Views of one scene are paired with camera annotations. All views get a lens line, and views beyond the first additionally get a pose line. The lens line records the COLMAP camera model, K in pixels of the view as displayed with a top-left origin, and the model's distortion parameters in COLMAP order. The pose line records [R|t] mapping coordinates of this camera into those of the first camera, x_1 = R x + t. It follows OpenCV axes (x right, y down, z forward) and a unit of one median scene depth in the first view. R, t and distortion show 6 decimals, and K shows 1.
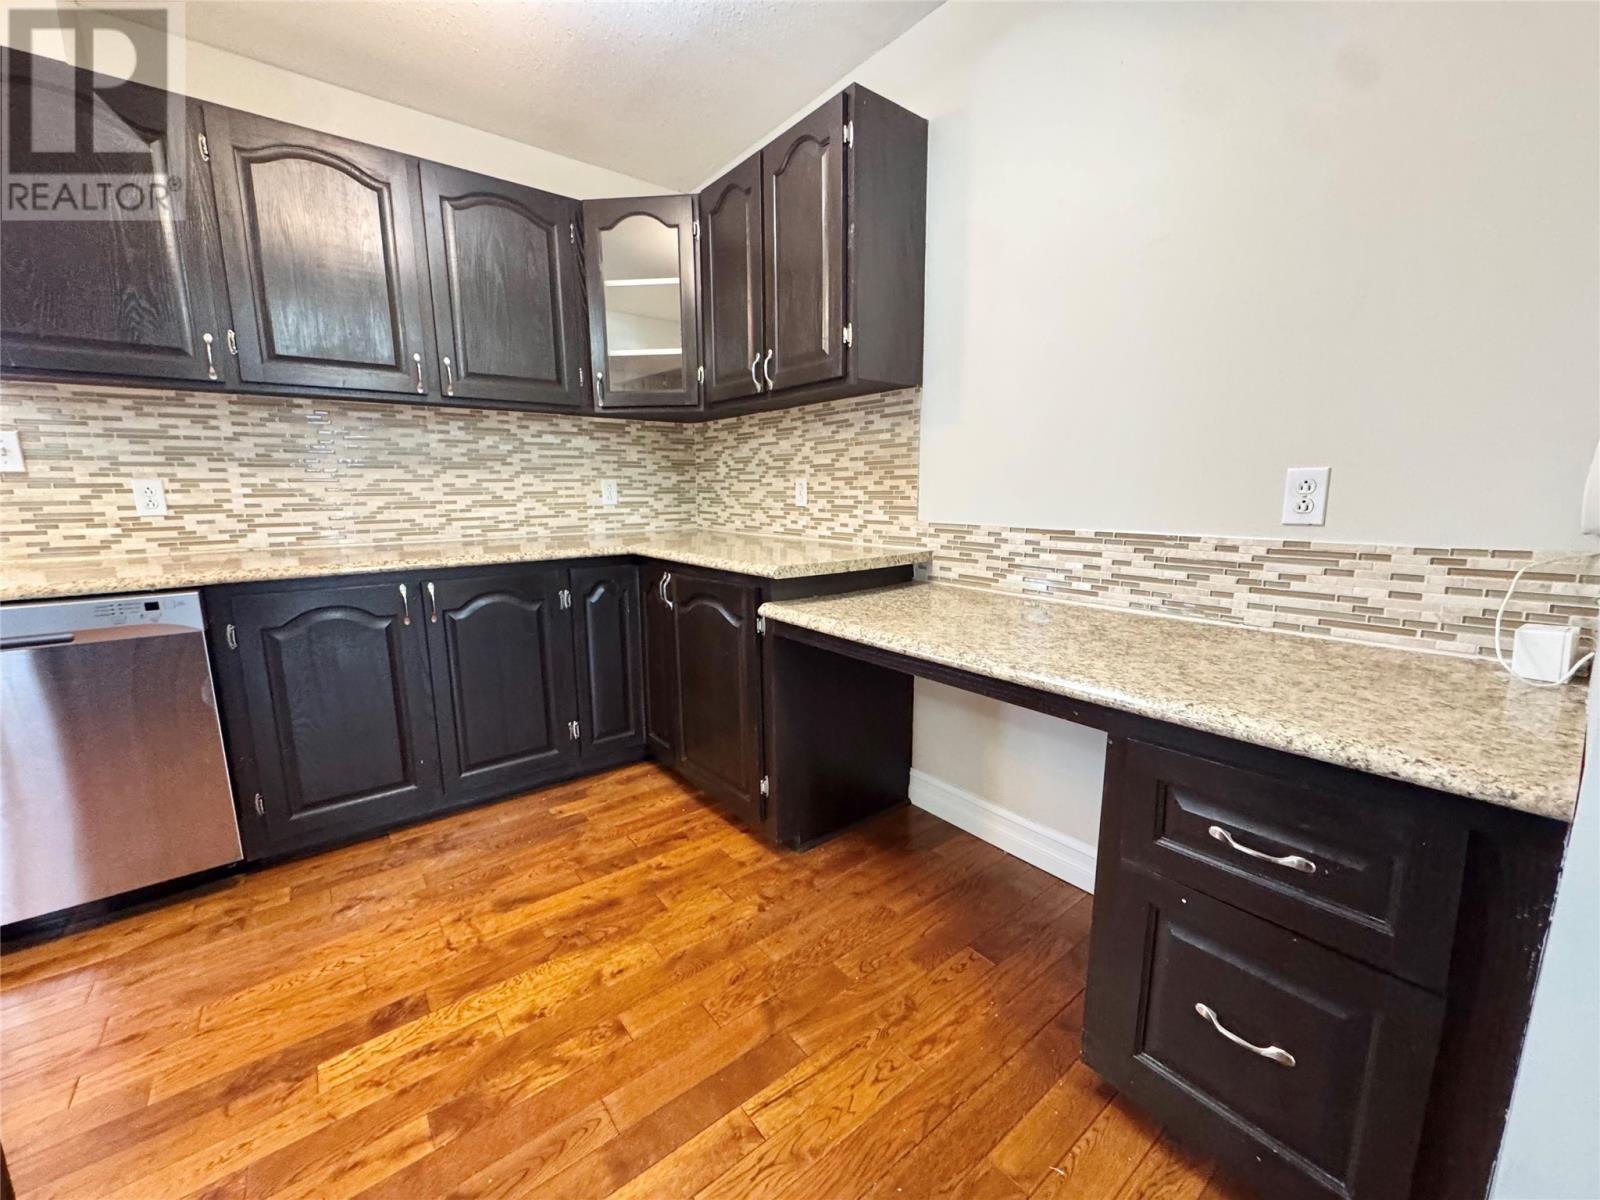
lens RADIAL K [[641.8, 0, 805.2], [0, 641.8, 600.3], [0, 0, 1]] dist [-0.001138, 0.000434]
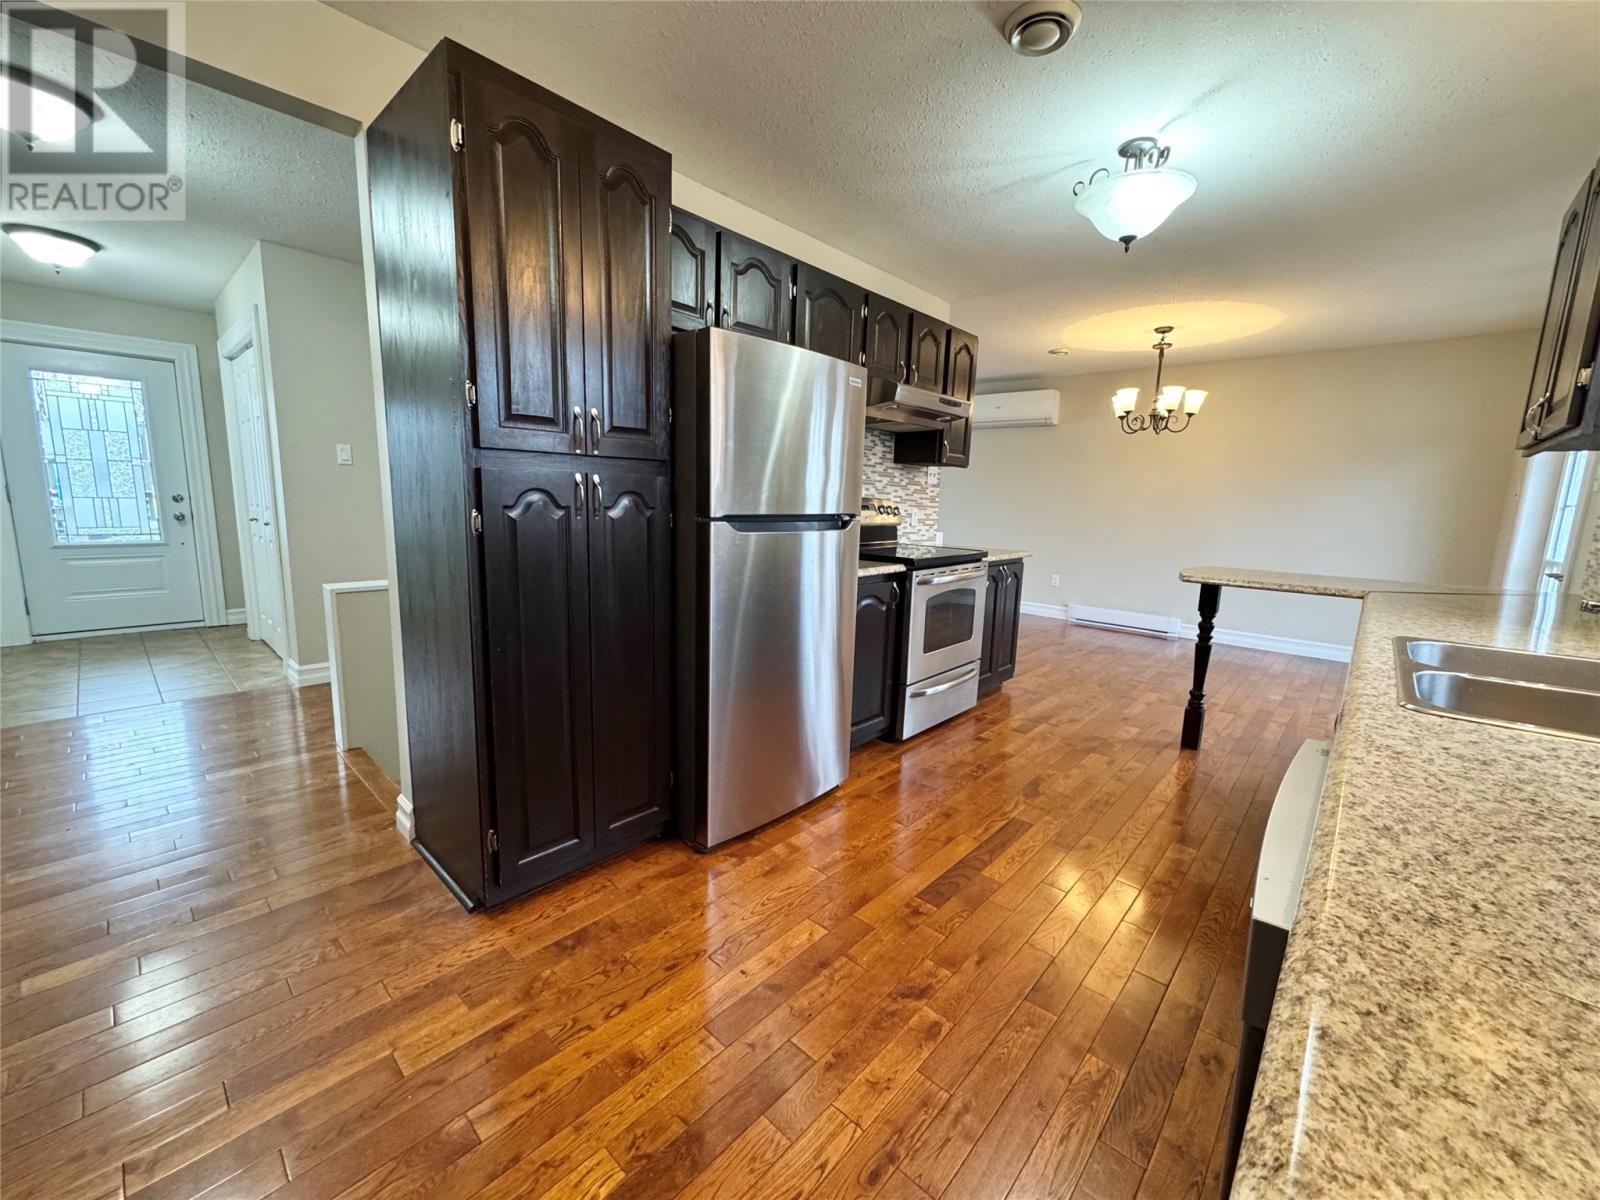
lens RADIAL K [[641.8, 0, 800.3], [0, 641.8, 594.8], [0, 0, 1]] dist [-0.001138, 0.000434]
pose [[-0.986879, -0.000438, -0.161461, -0.465021], [-0.053131, 0.945187, 0.322179, -0.193797], [0.152470, 0.326530, -0.932808, 0.877893]]
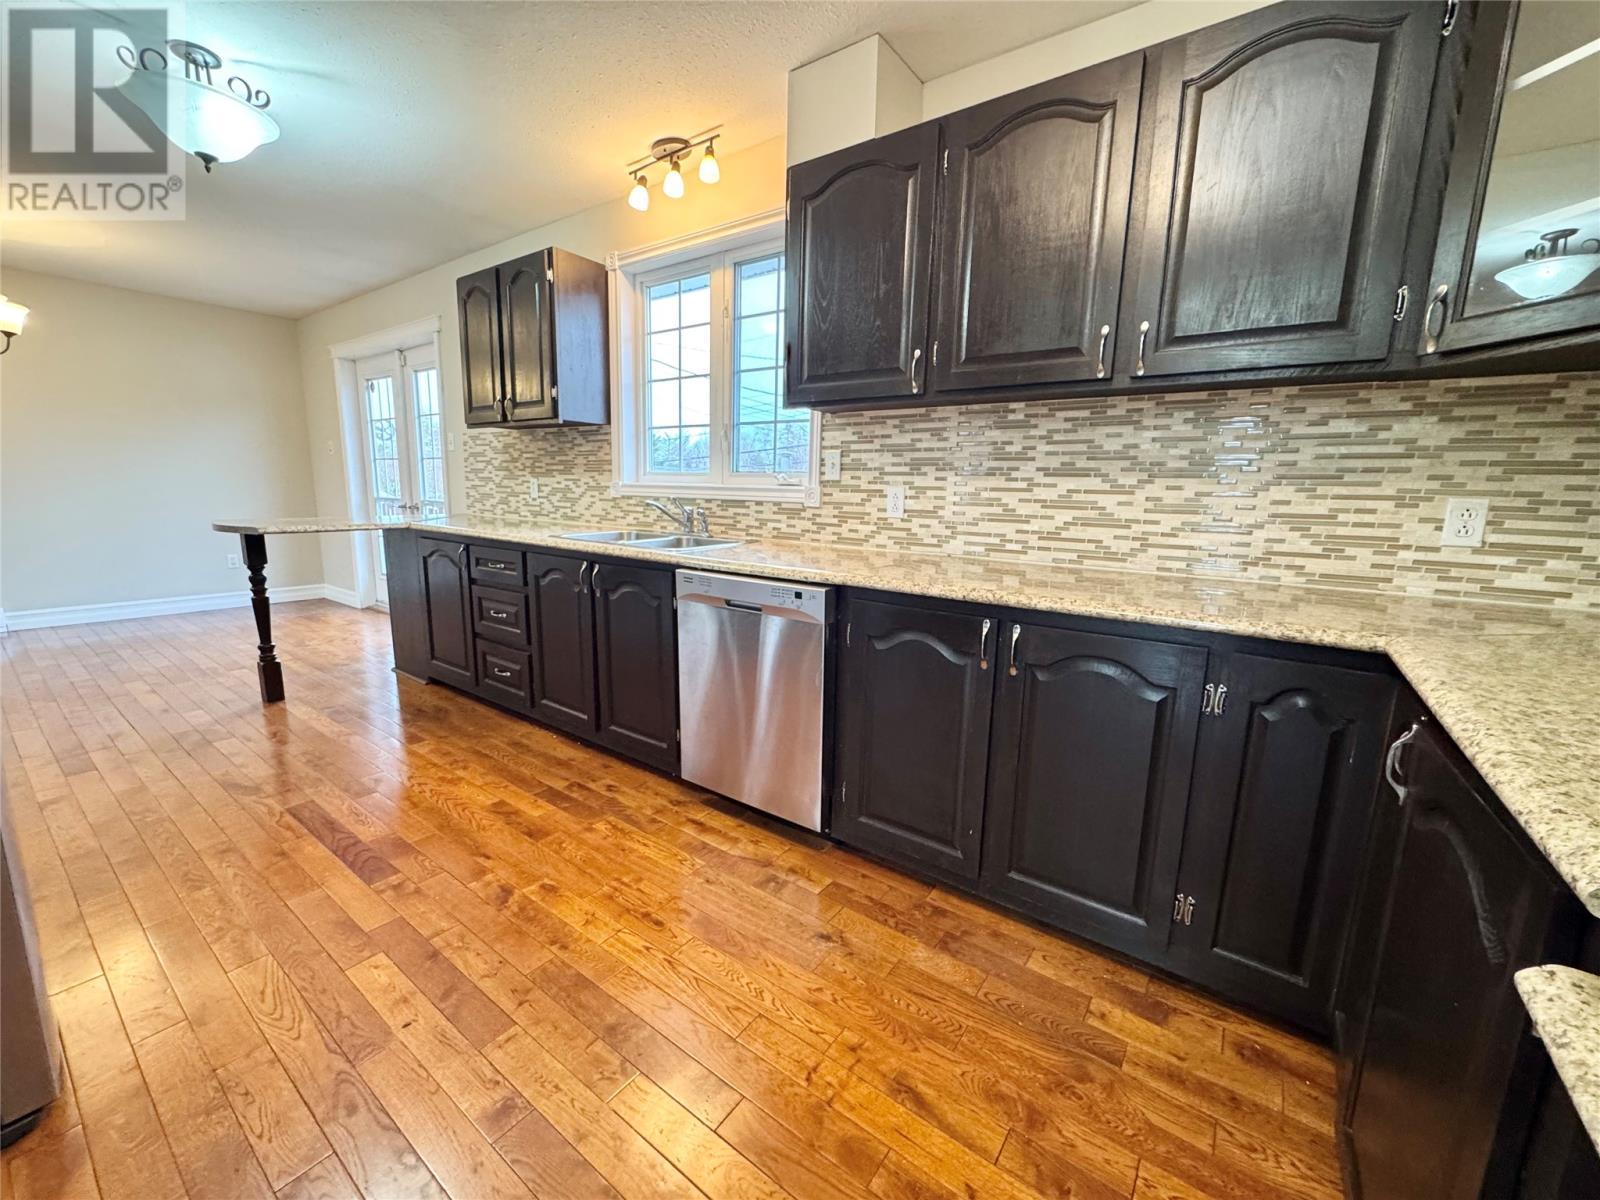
lens RADIAL K [[641.8, 0, 799.2], [0, 641.8, 598.5], [0, 0, 1]] dist [-0.001138, 0.000434]
pose [[0.265598, 0.177658, -0.947574, 0.065065], [-0.192247, 0.972894, 0.128520, -0.092877], [0.944722, 0.148034, 0.292553, 0.453330]]
